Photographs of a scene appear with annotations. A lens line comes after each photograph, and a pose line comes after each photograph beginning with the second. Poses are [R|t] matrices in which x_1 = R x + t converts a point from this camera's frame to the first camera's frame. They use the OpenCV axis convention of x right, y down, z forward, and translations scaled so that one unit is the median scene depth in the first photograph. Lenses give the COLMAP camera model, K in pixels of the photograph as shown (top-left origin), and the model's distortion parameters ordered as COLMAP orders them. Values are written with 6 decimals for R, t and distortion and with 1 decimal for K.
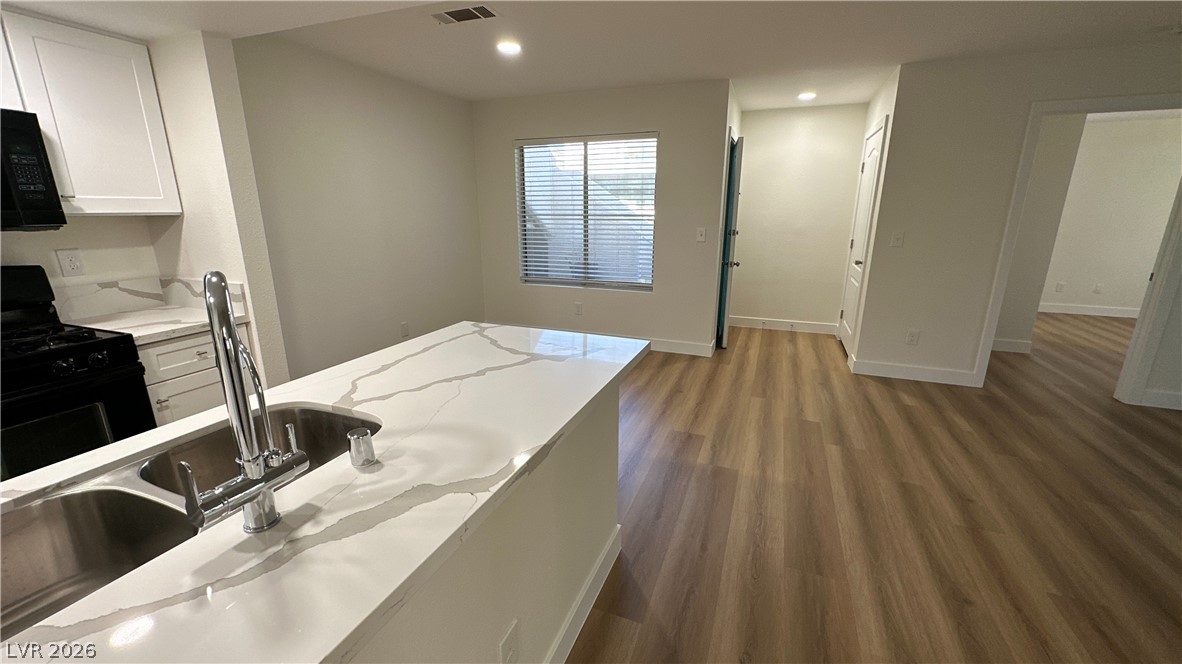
lens RADIAL K [[470.8, 0, 591.0], [0, 470.8, 332.0], [0, 0, 1]] dist [-0.002043, -0.000236]
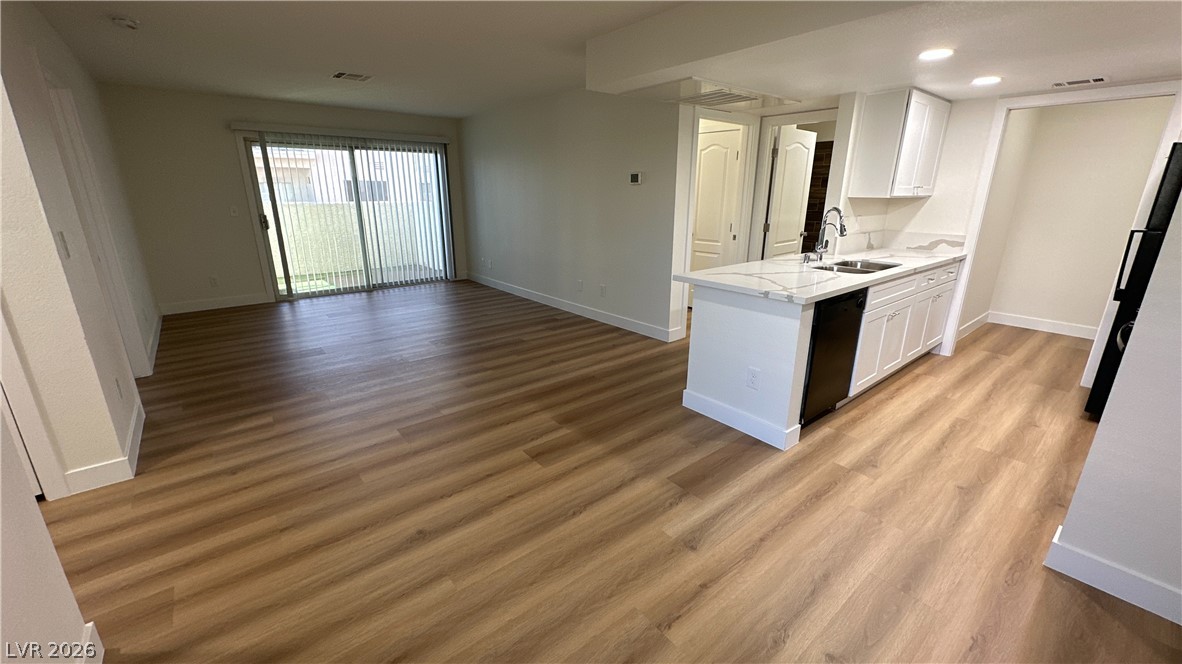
lens RADIAL K [[470.8, 0, 591.0], [0, 470.8, 332.0], [0, 0, 1]] dist [-0.002043, -0.000236]
pose [[-0.873552, -0.143419, 0.465122, -0.185722], [0.120847, 0.861773, 0.492690, -0.291637], [-0.471490, 0.486599, -0.735471, 1.094464]]
